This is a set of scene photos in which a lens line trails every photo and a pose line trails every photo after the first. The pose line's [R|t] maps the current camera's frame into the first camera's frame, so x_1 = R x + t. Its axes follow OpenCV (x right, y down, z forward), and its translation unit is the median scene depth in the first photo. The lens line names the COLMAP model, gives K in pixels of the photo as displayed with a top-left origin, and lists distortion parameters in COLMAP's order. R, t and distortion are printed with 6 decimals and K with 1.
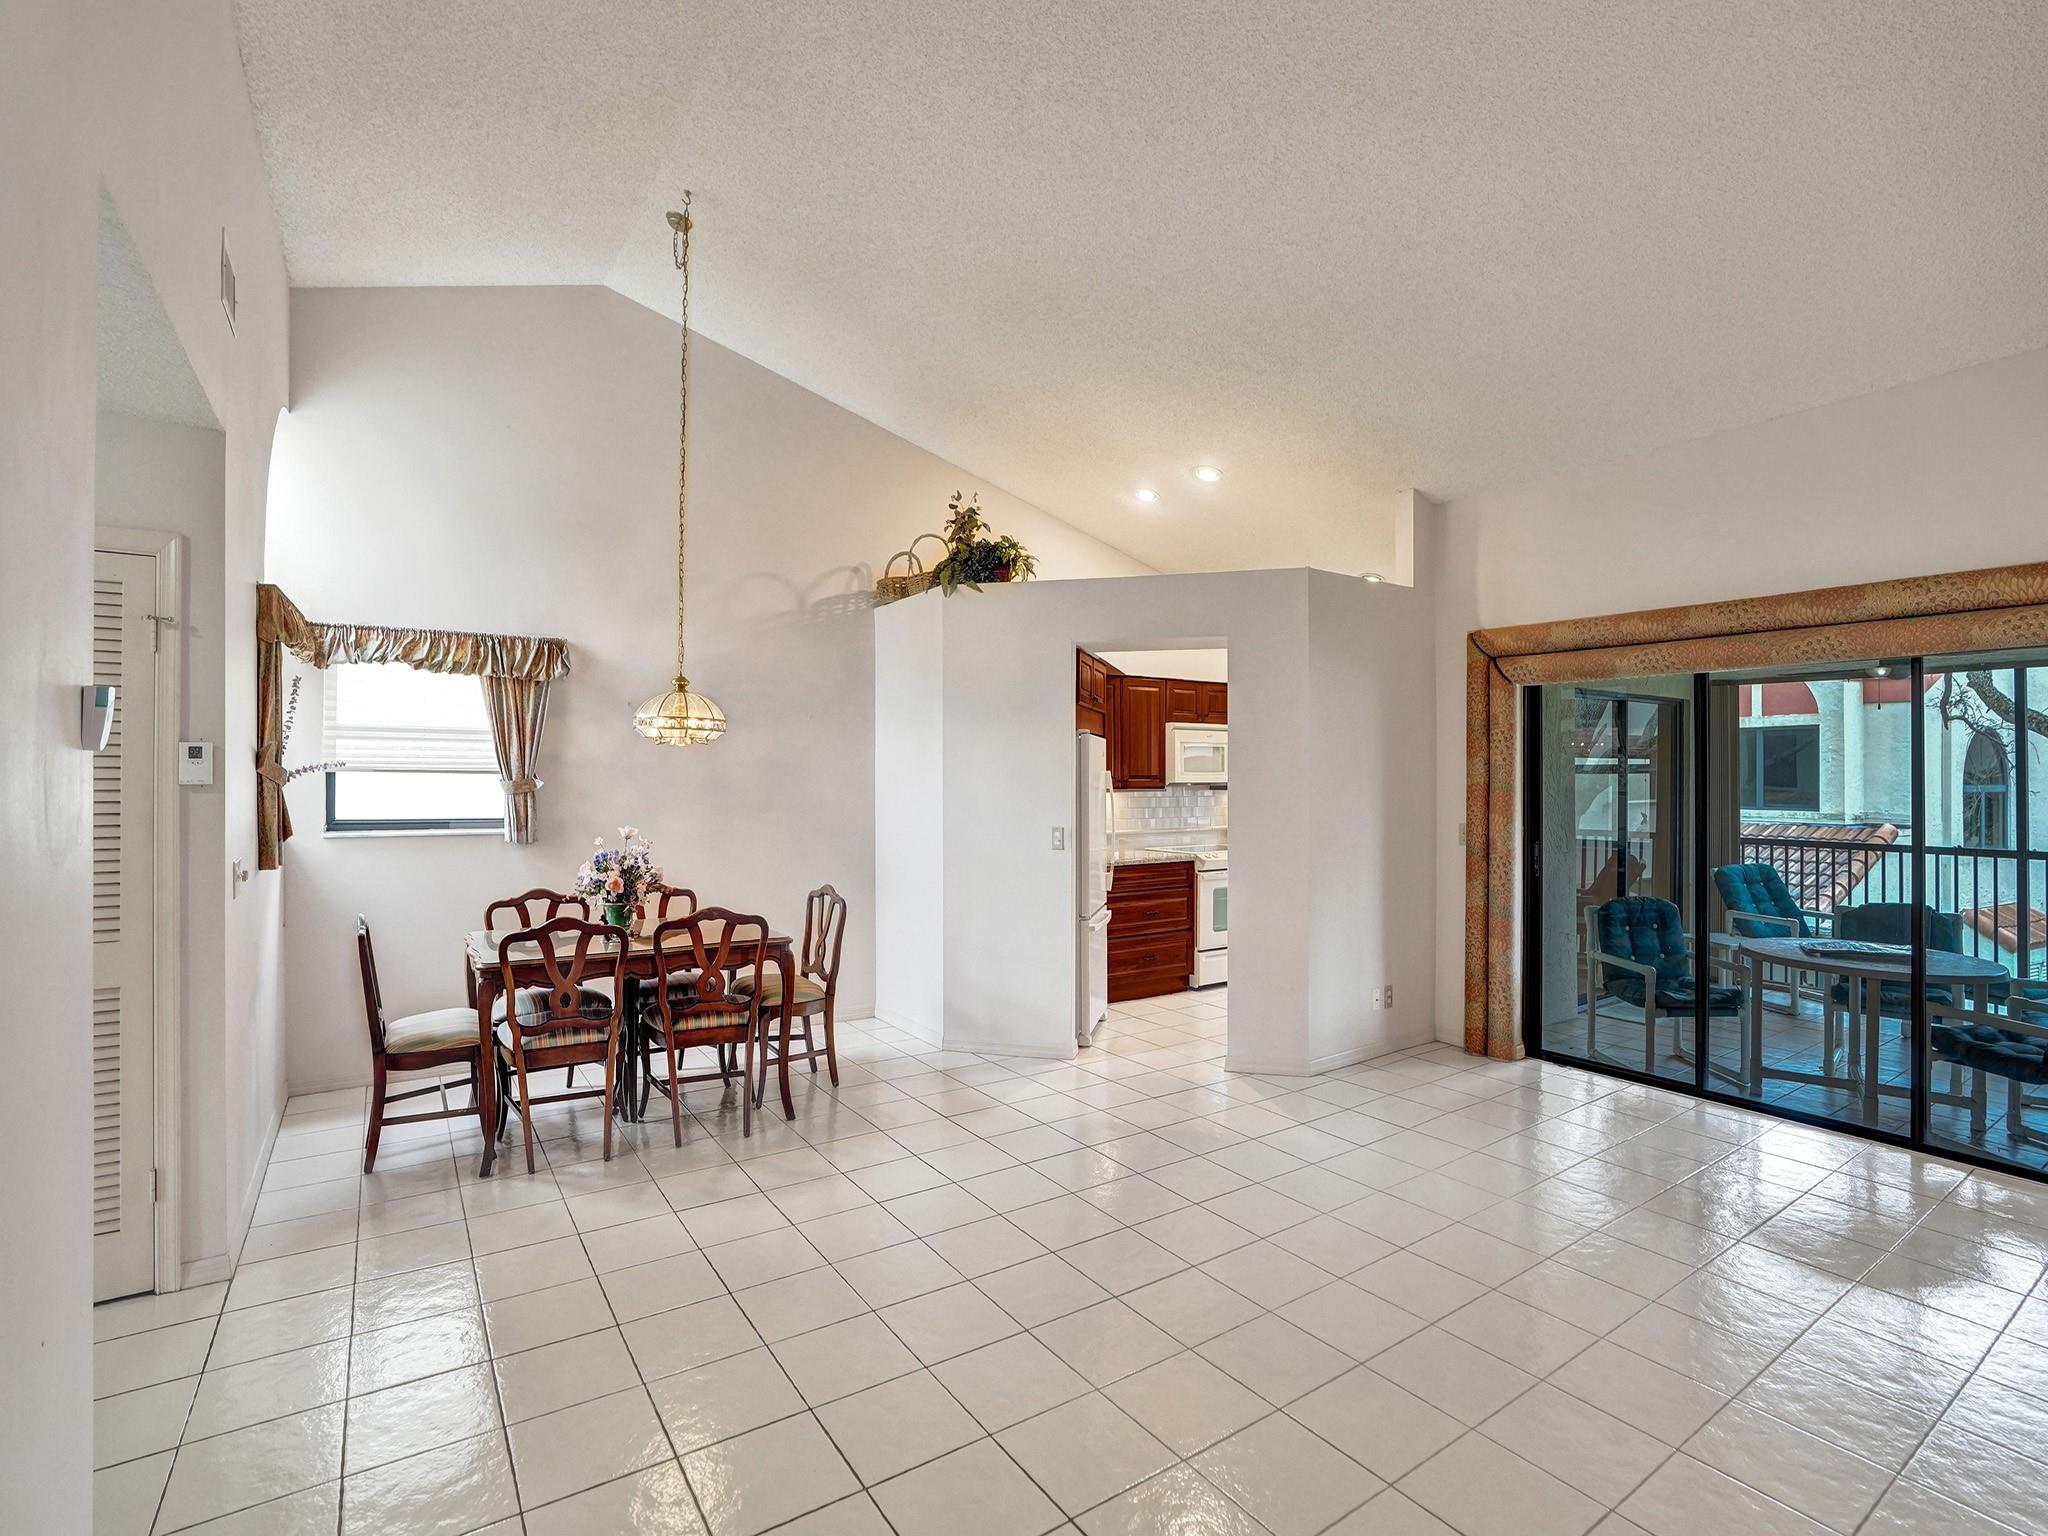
lens RADIAL K [[987.9, 0, 1024.0], [0, 987.9, 768.0], [0, 0, 1]] dist [-0.101507, 0.048946]
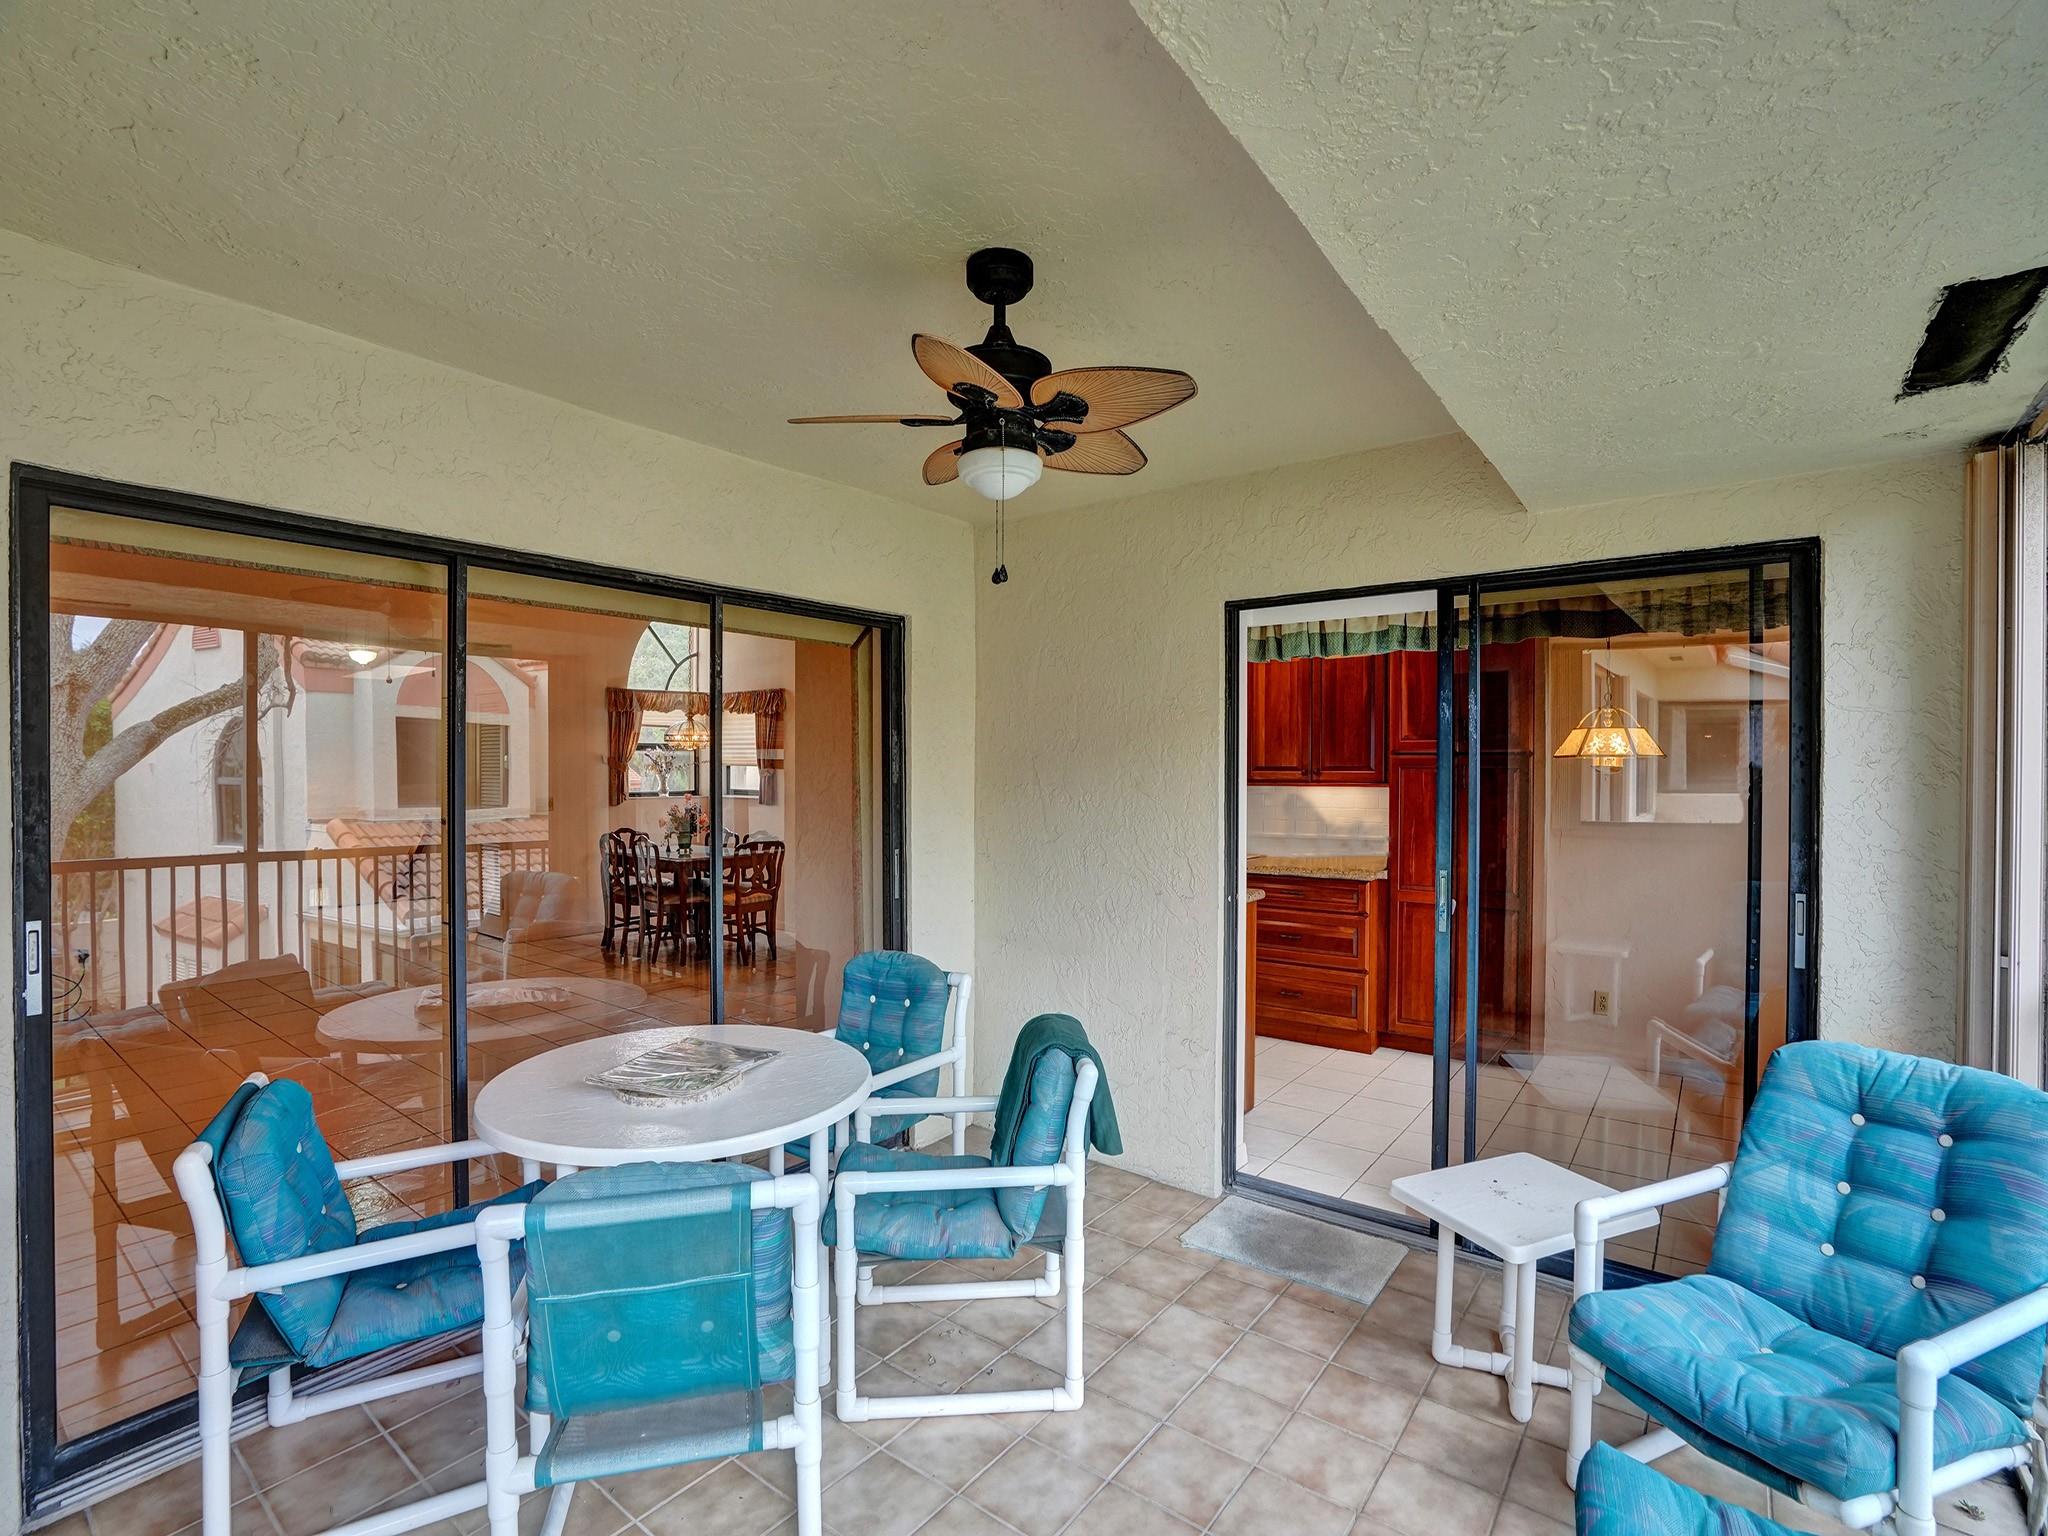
lens RADIAL K [[942.7, 0, 1024.0], [0, 942.7, 768.0], [0, 0, 1]] dist [-0.075391, 0.023009]
pose [[0.320840, -0.001384, -0.947132, 1.320165], [0.004918, 0.999988, 0.000204, 0.011865], [0.947121, -0.004723, 0.320843, 0.910741]]
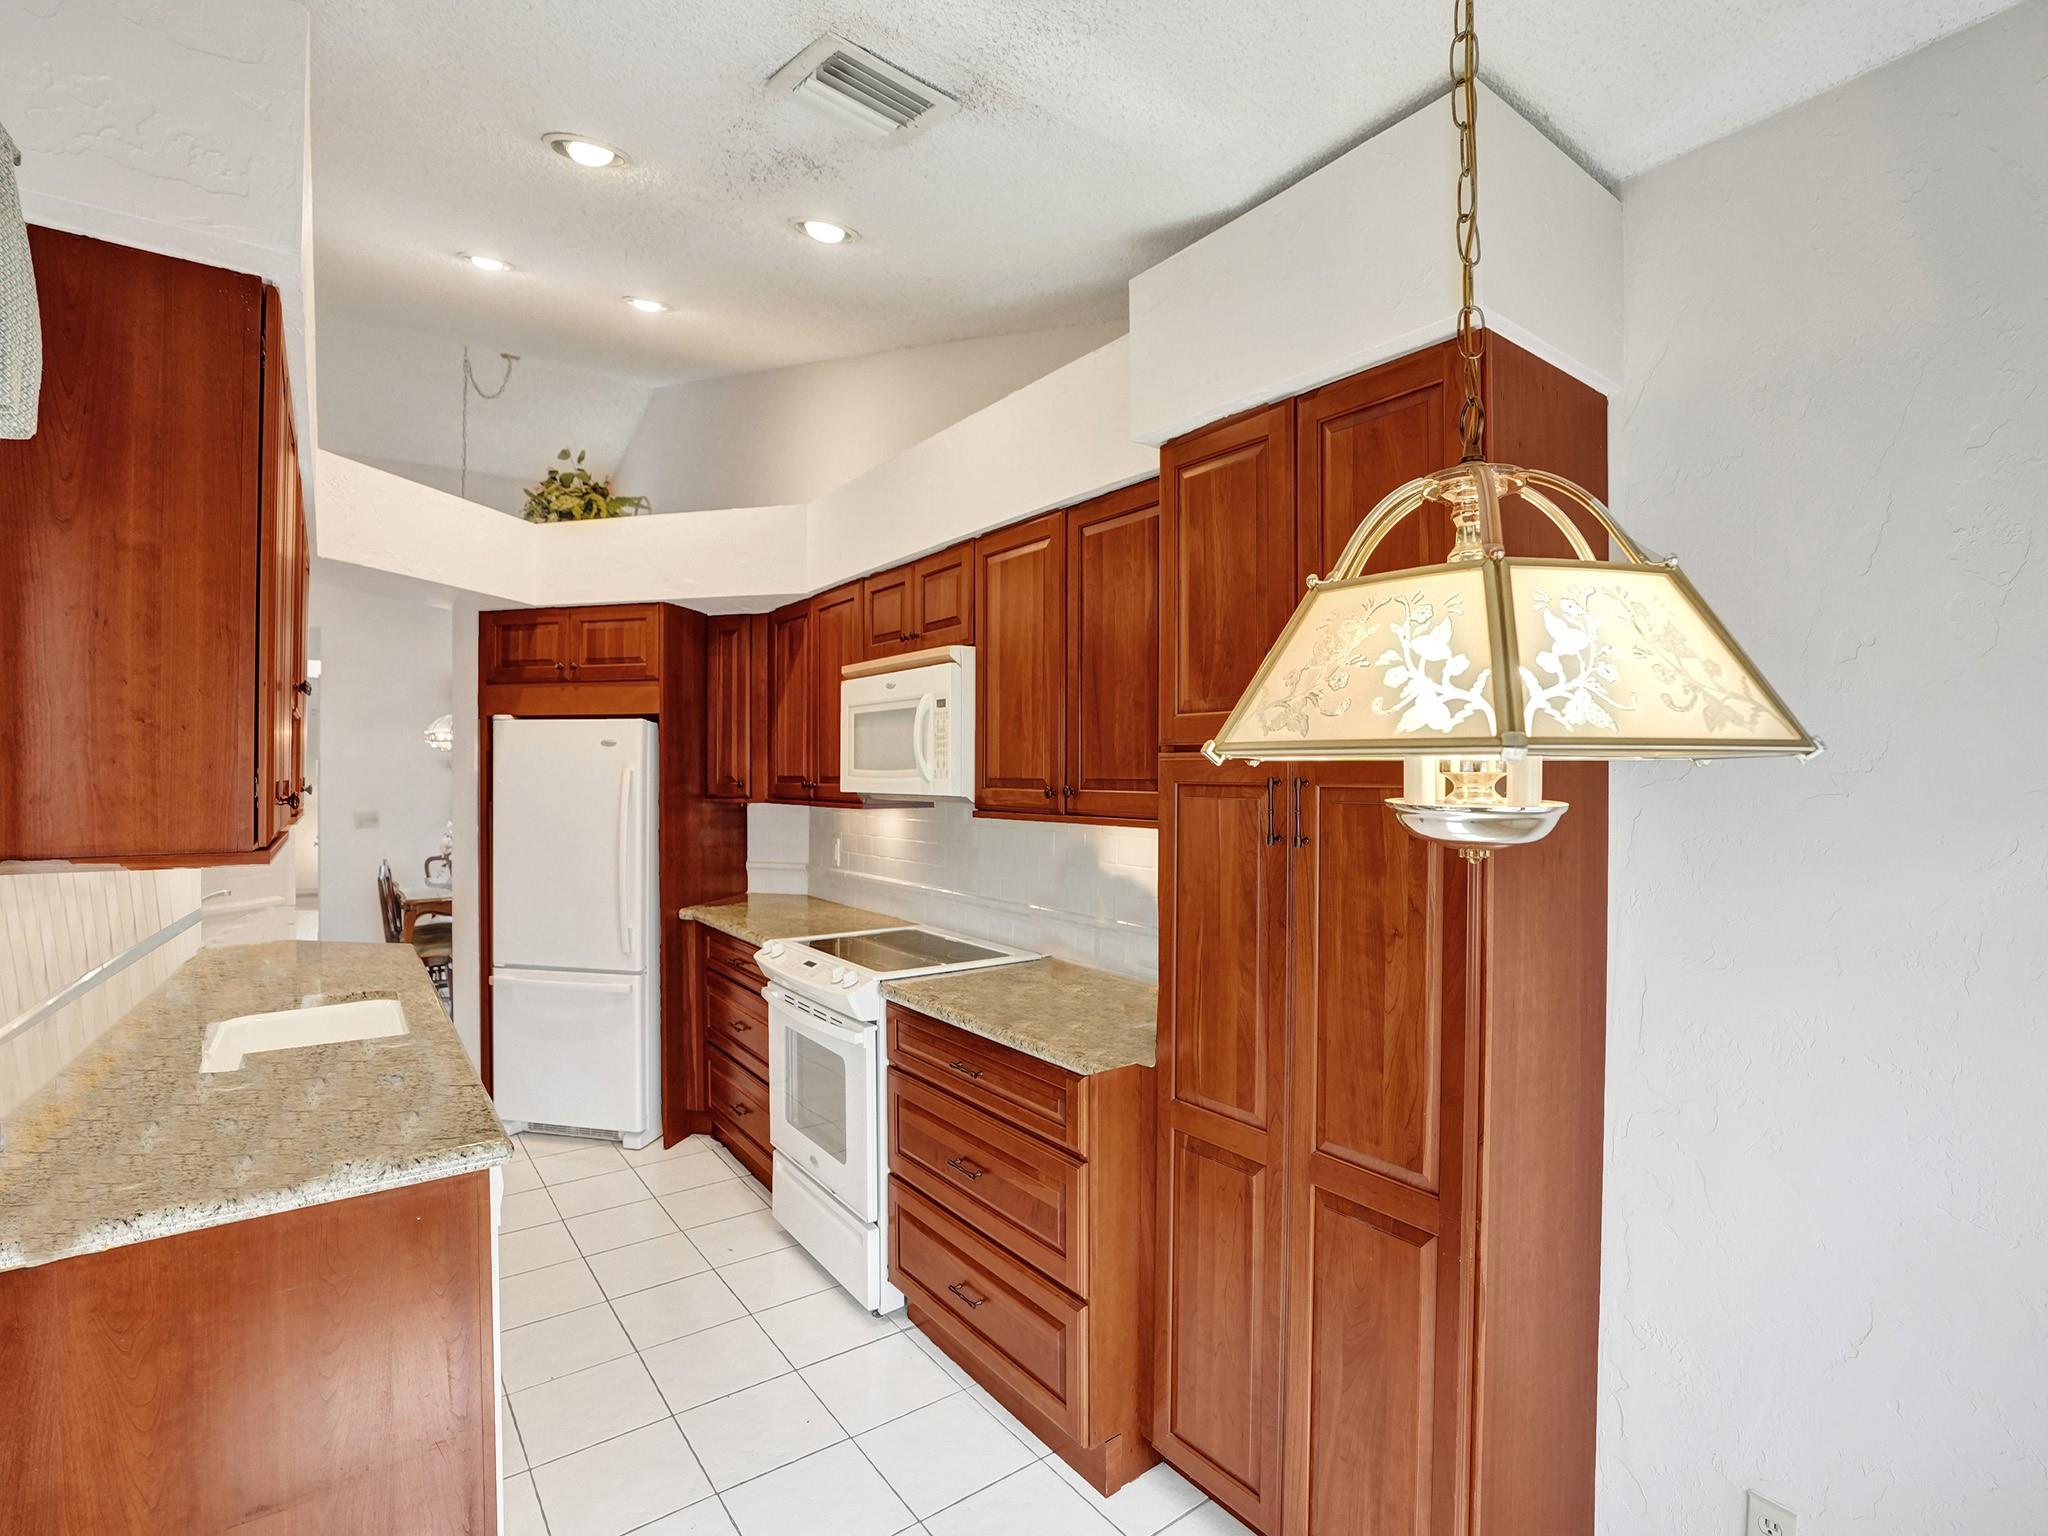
lens RADIAL K [[955.8, 0, 1026.9], [0, 955.8, 767.6], [0, 0, 1]] dist [-0.064127, 0.026112]
pose [[0.049787, -0.003252, -0.998755, 0.891291], [0.006936, 0.999972, -0.002910, 0.007375], [0.998736, -0.006782, 0.049808, 1.535103]]
